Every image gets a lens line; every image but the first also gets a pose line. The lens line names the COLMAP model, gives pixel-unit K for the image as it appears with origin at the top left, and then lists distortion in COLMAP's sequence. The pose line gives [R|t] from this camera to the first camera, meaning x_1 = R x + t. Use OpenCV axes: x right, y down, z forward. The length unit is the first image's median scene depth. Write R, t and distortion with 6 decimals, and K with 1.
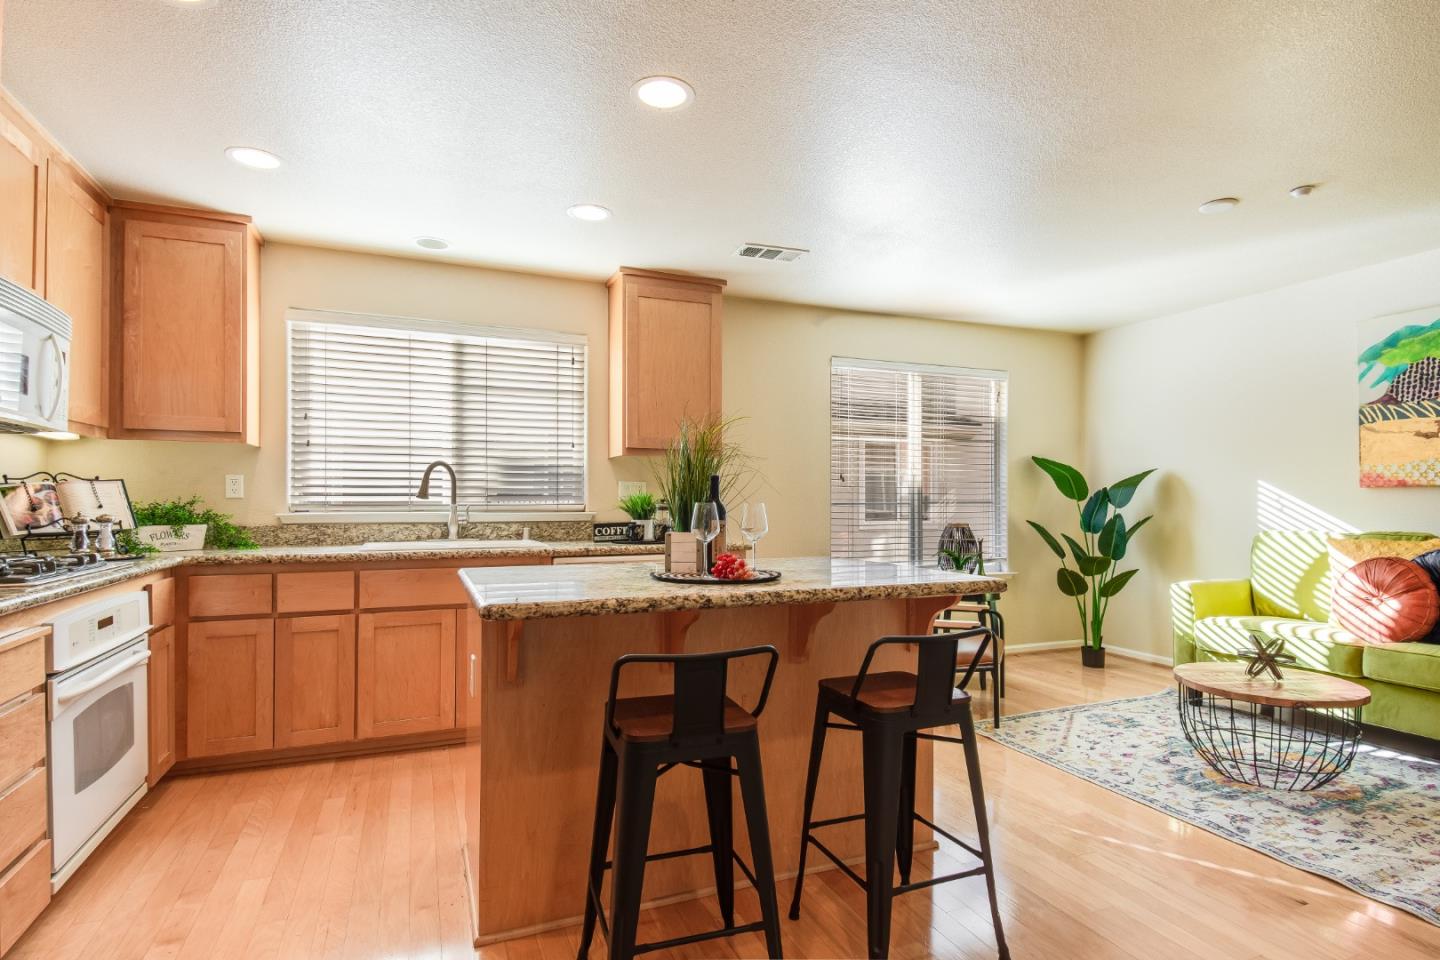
lens RADIAL K [[739.2, 0, 722.4], [0, 739.2, 501.6], [0, 0, 1]] dist [0.031057, -0.025563]
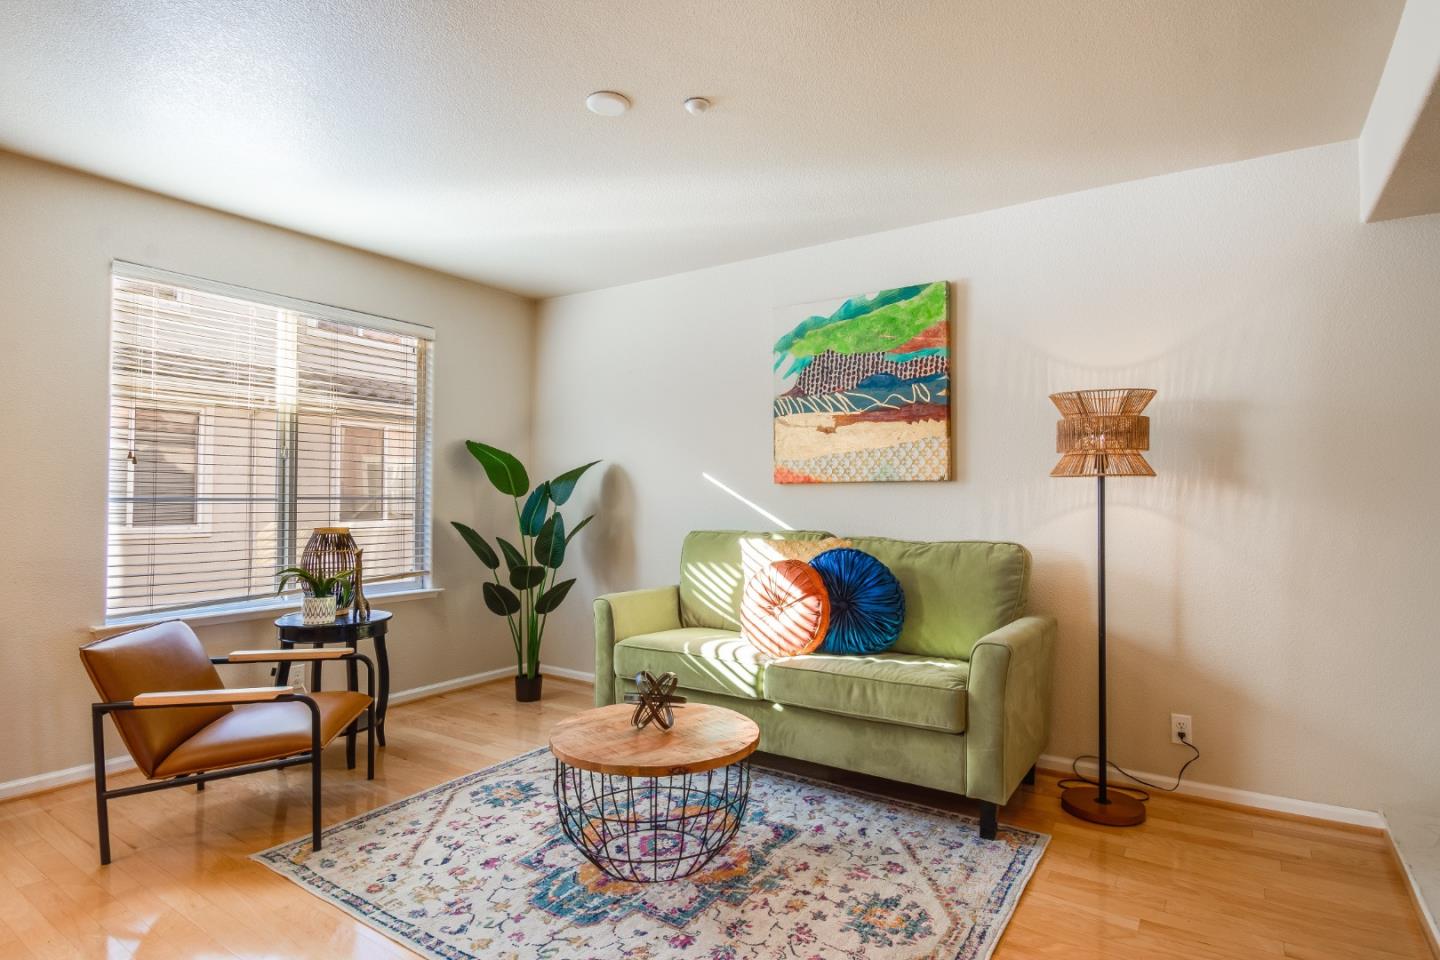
lens RADIAL K [[756.5, 0, 722.6], [0, 756.5, 492.0], [0, 0, 1]] dist [0.032400, -0.022778]
pose [[0.833816, 0.008592, 0.551975, 0.287055], [-0.004226, 0.999949, -0.009181, 0.000866], [-0.552026, 0.005323, 0.833810, 0.250496]]
